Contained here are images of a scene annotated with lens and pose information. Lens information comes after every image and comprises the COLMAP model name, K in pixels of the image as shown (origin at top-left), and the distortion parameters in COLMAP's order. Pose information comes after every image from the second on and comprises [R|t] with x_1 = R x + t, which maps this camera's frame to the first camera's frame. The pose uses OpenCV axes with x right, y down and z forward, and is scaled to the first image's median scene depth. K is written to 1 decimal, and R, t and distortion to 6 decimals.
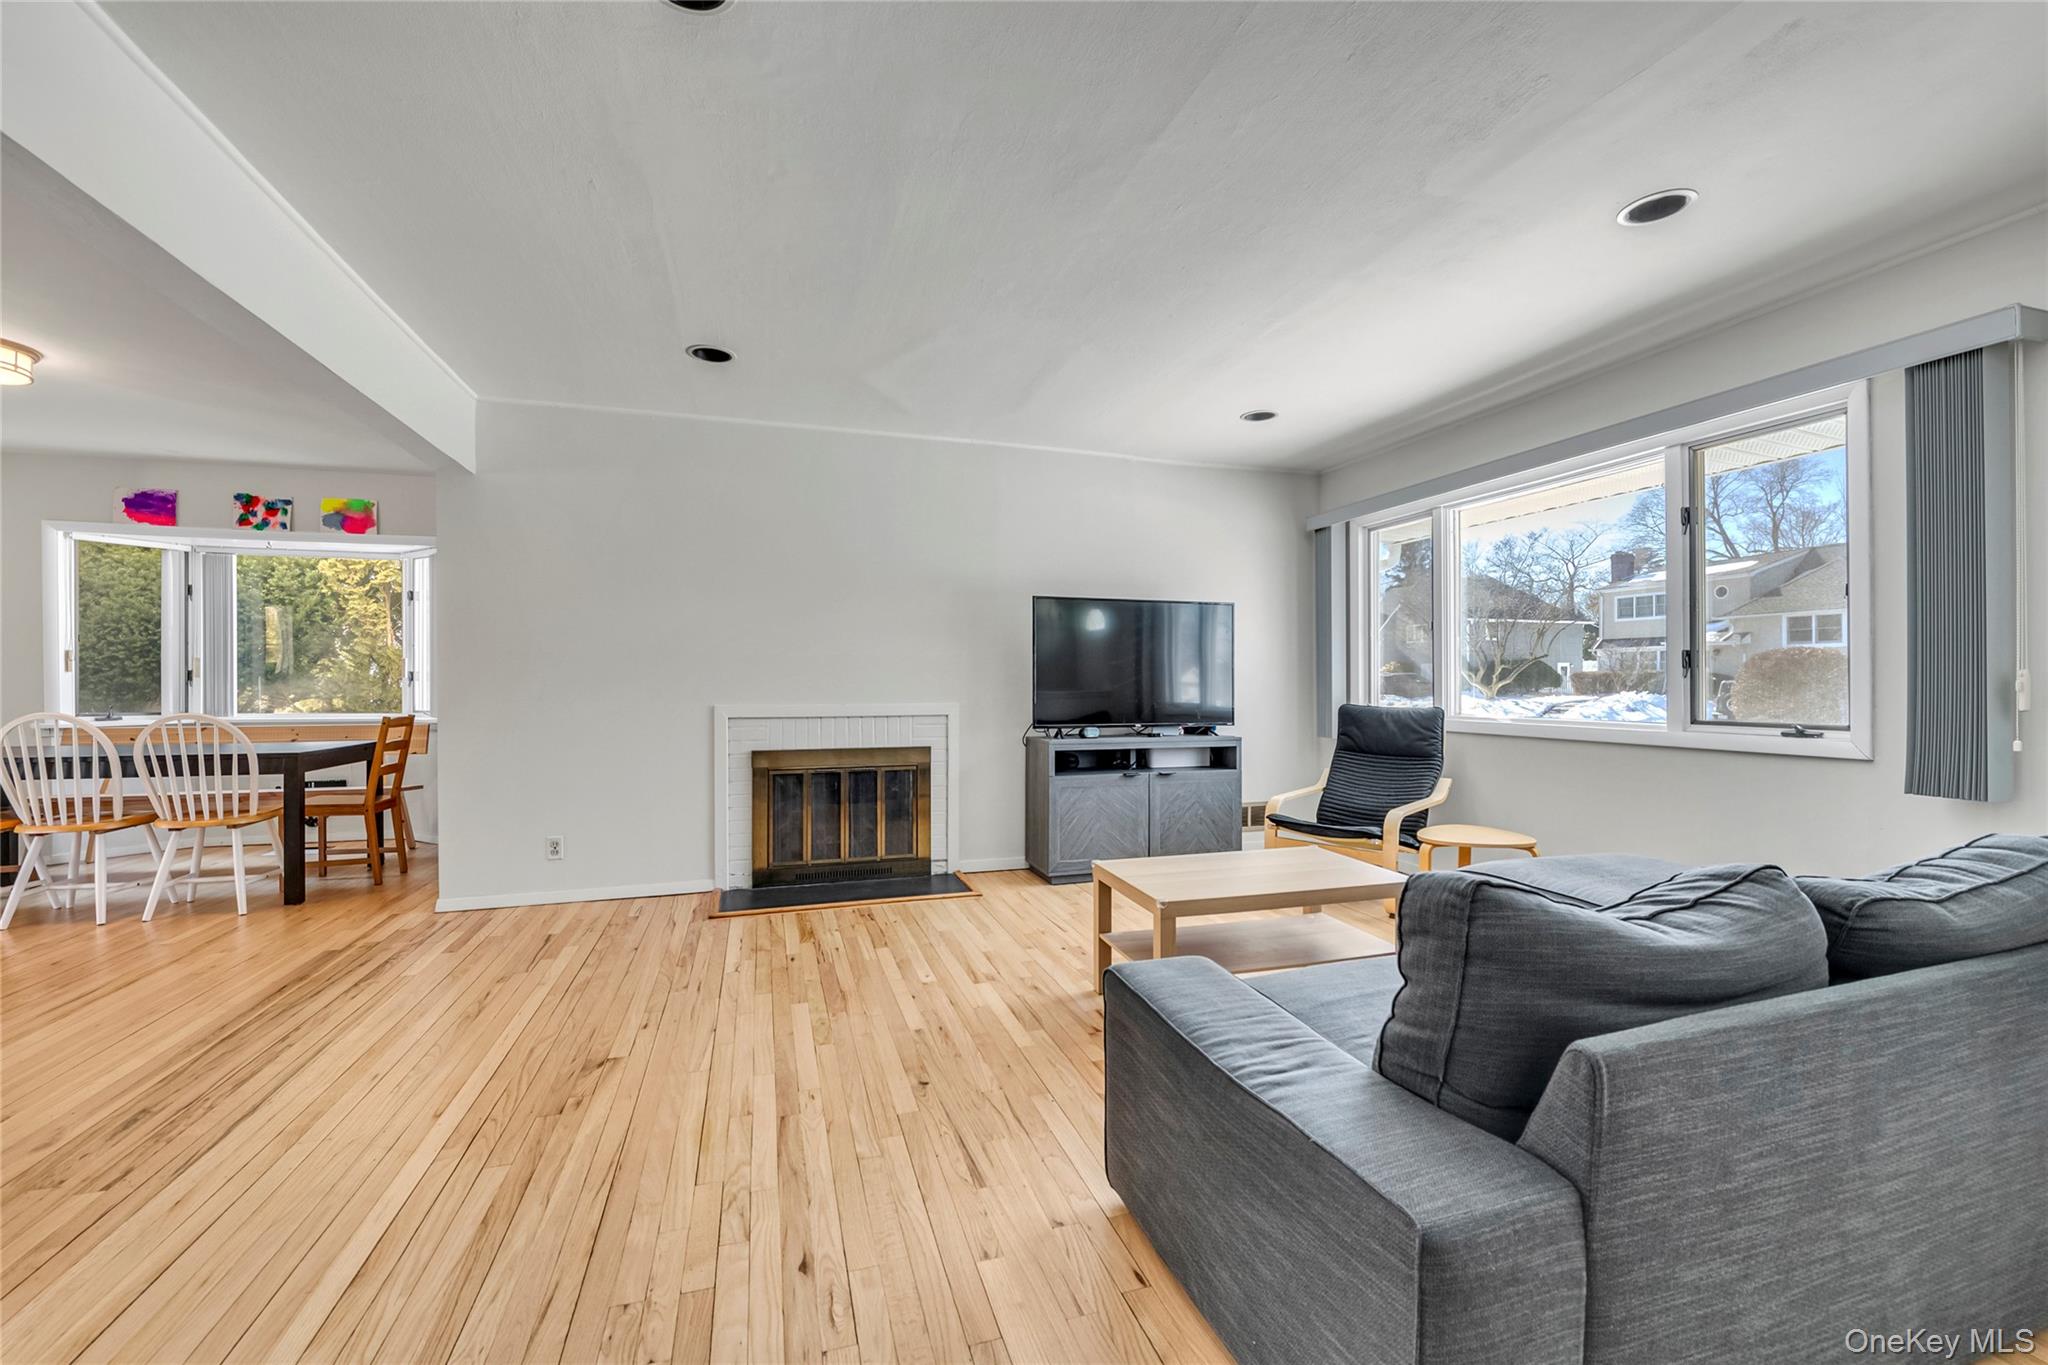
lens RADIAL K [[826.1, 0, 1017.4], [0, 826.1, 684.9], [0, 0, 1]] dist [-0.007492, -0.001862]
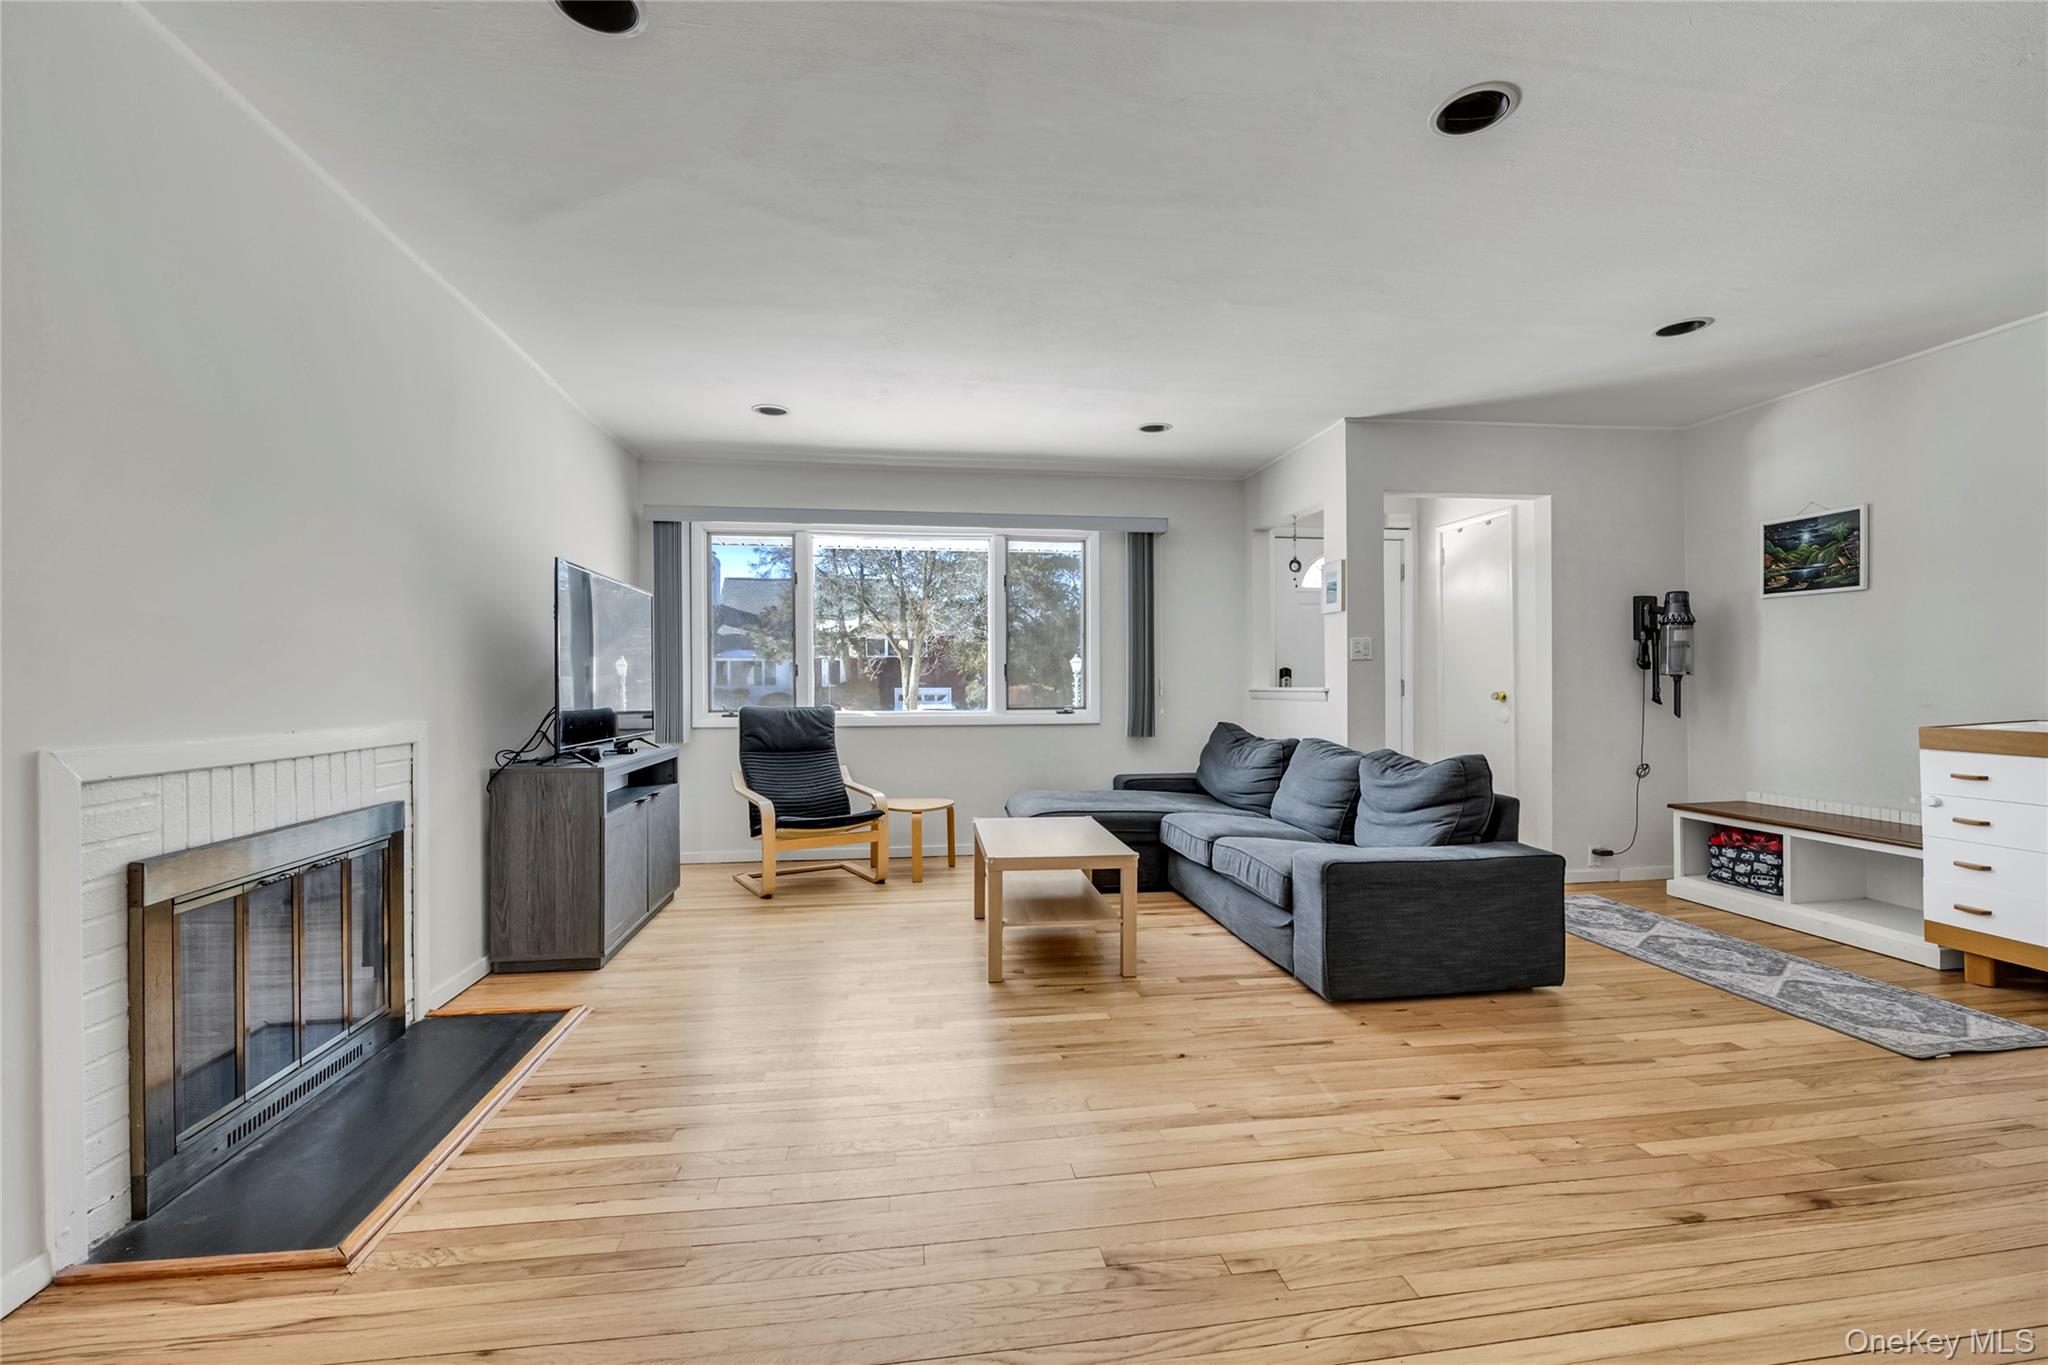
lens RADIAL K [[867.1, 0, 1023.8], [0, 867.1, 687.3], [0, 0, 1]] dist [-0.009340, -0.001066]
pose [[0.156909, -0.002926, 0.987609, -0.541521], [0.006264, 0.999978, 0.001968, -0.000035], [-0.987593, 0.005878, 0.156924, 0.441321]]
